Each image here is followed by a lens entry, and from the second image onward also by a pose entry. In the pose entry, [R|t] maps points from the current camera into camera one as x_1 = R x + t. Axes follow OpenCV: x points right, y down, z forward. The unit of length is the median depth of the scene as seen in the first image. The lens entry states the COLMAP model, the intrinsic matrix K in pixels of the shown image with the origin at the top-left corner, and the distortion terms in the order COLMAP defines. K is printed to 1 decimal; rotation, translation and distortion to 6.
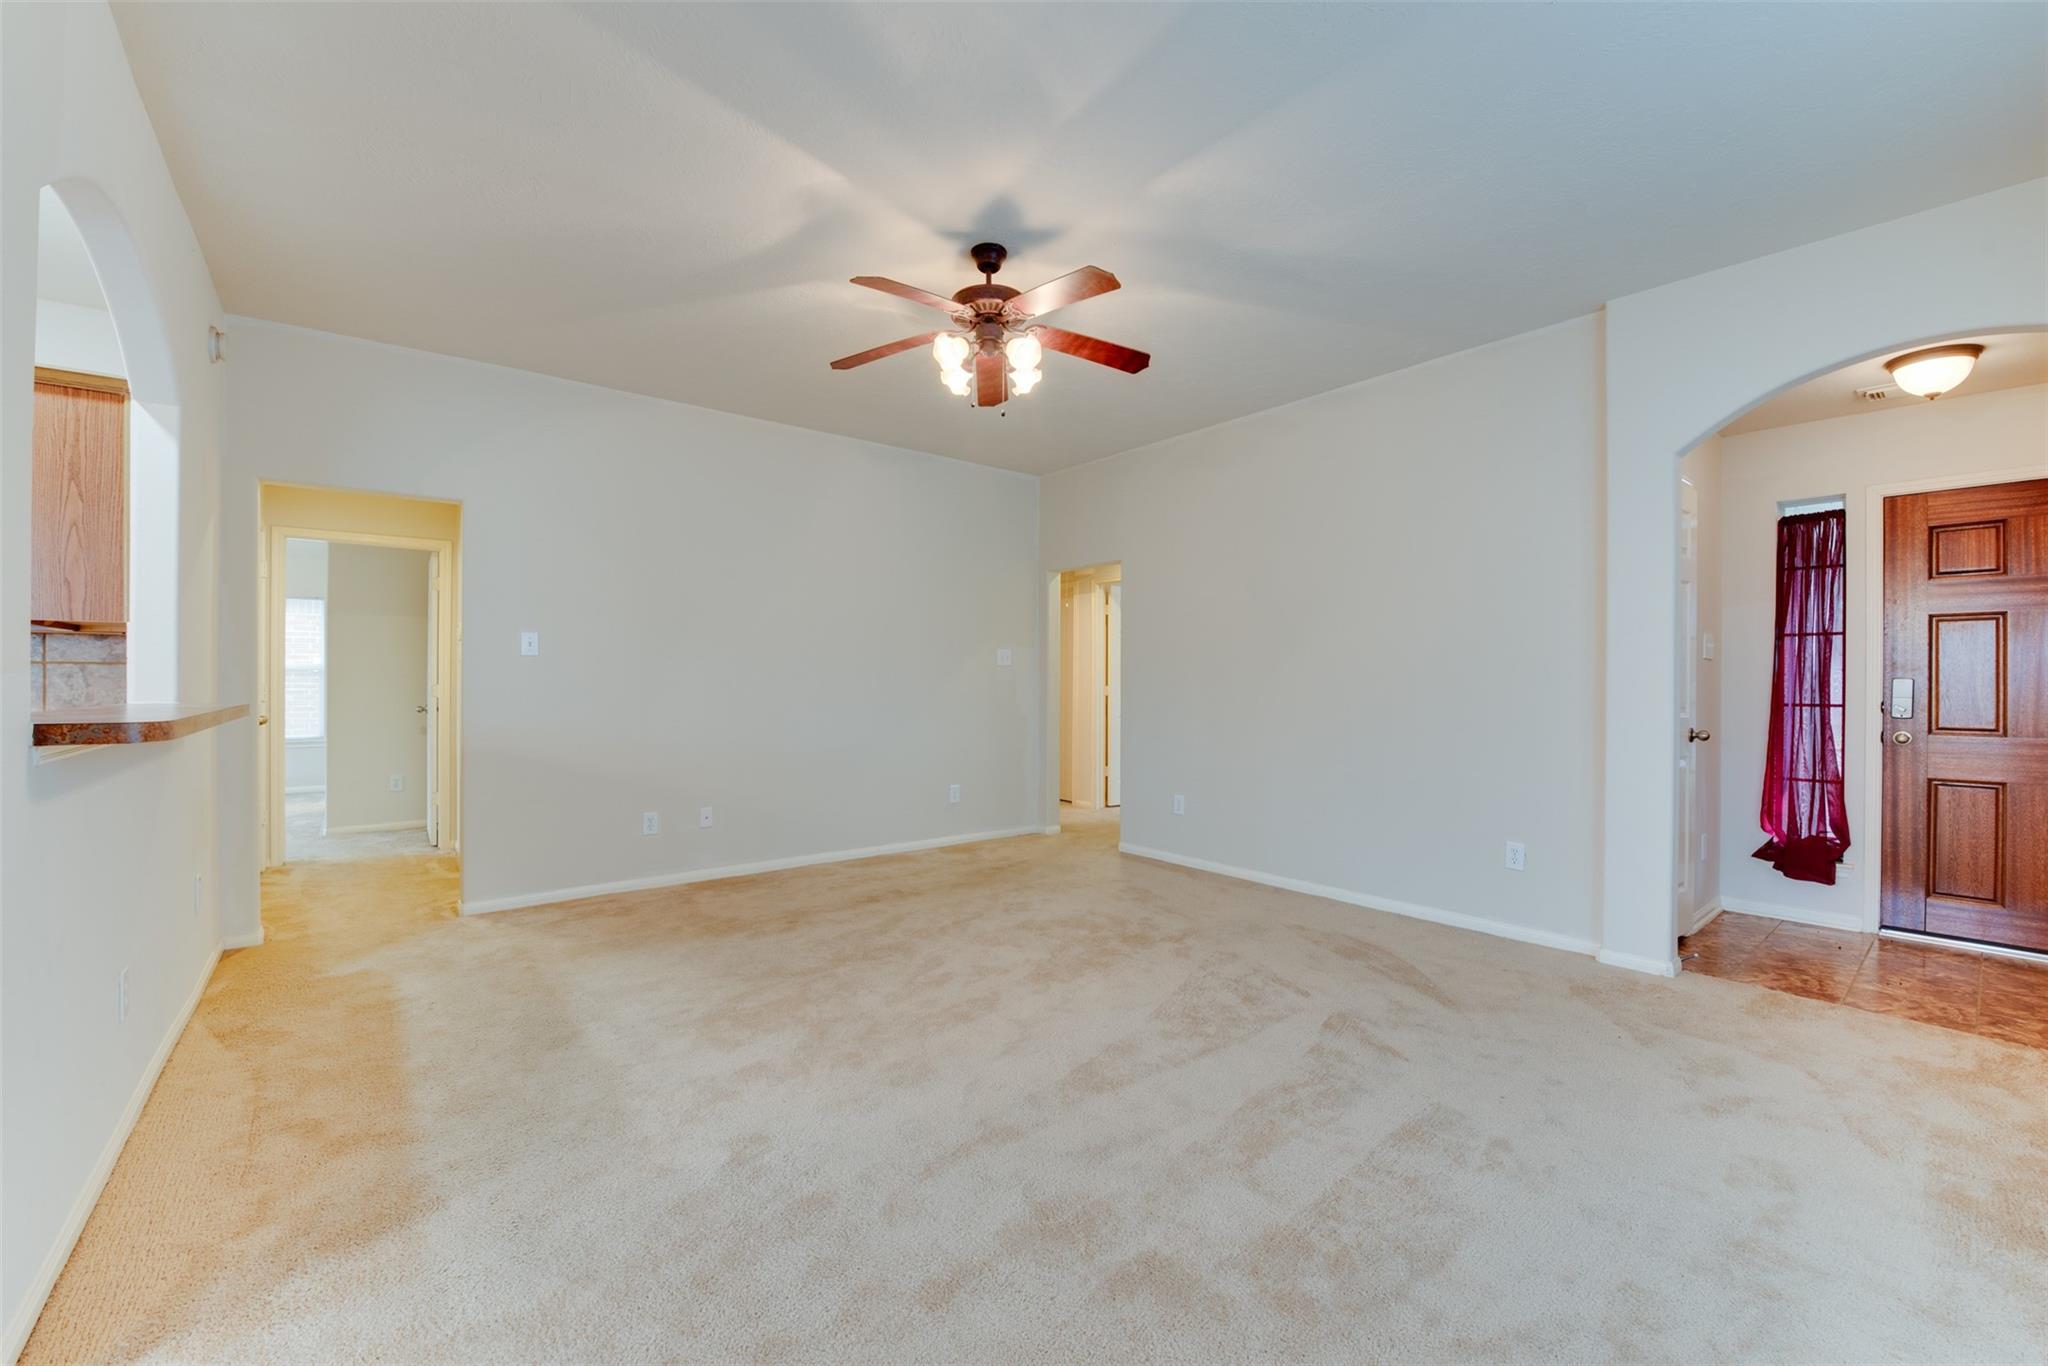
lens RADIAL K [[816.7, 0, 1025.9], [0, 816.7, 681.9], [0, 0, 1]] dist [-0.013816, -0.002559]
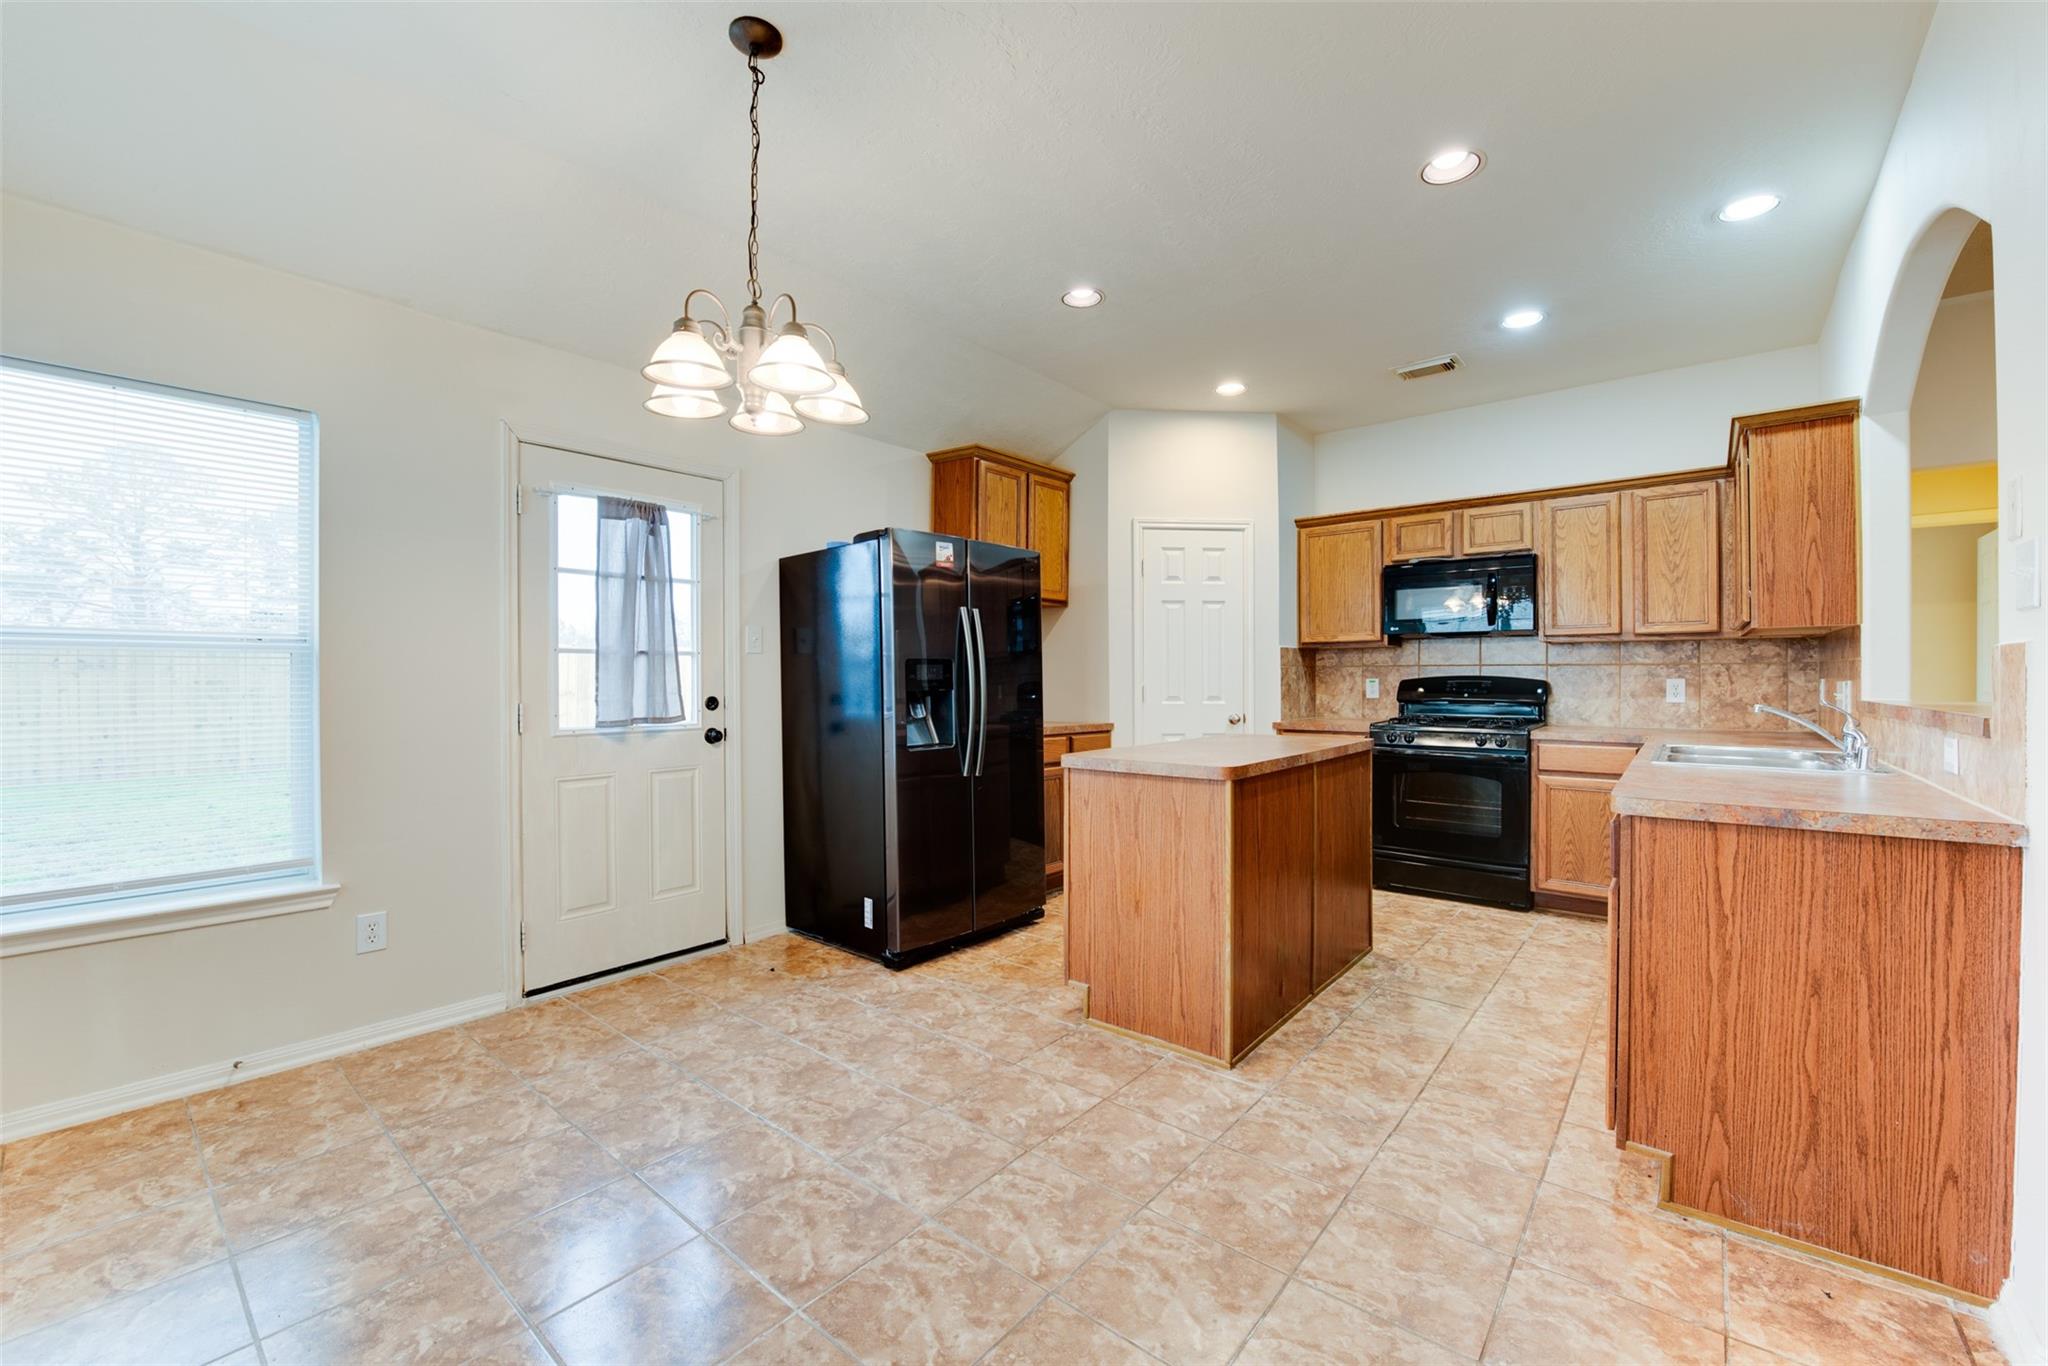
lens RADIAL K [[816.7, 0, 1032.9], [0, 816.7, 680.2], [0, 0, 1]] dist [-0.013816, -0.002559]
pose [[0.199214, -0.000694, -0.979956, -0.204486], [0.003305, 0.999995, -0.000037, -0.002036], [0.979950, -0.003232, 0.199215, -0.217879]]
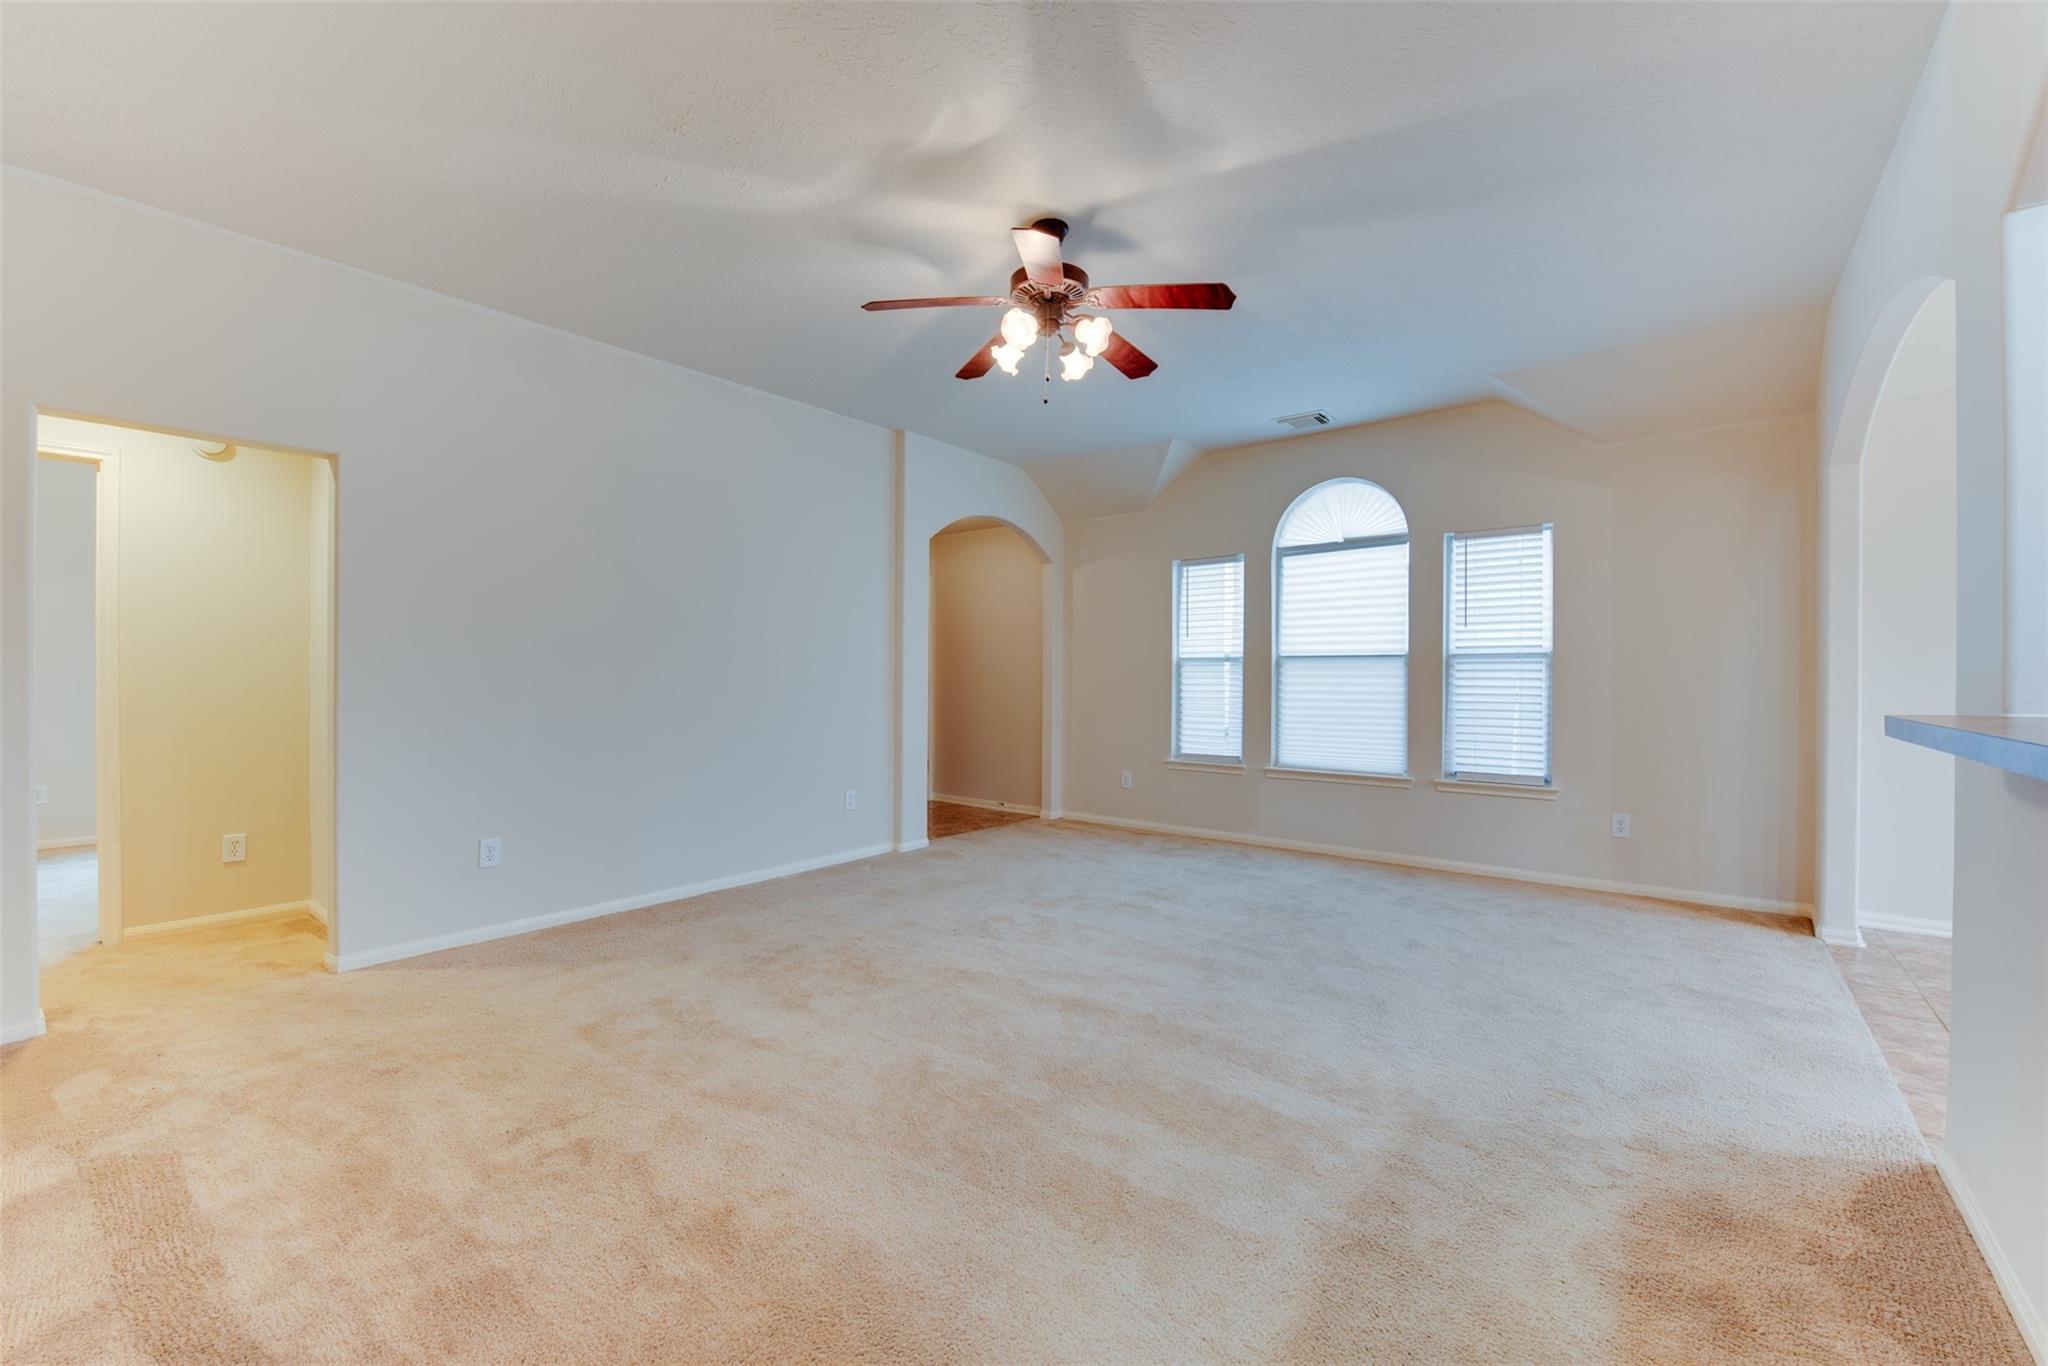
lens RADIAL K [[816.7, 0, 1028.5], [0, 816.7, 686.0], [0, 0, 1]] dist [-0.013816, -0.002559]
pose [[-0.205600, -0.017367, 0.978482, -0.800285], [-0.002535, 0.999849, 0.017213, -0.001977], [-0.978633, 0.001058, -0.205613, 0.988427]]
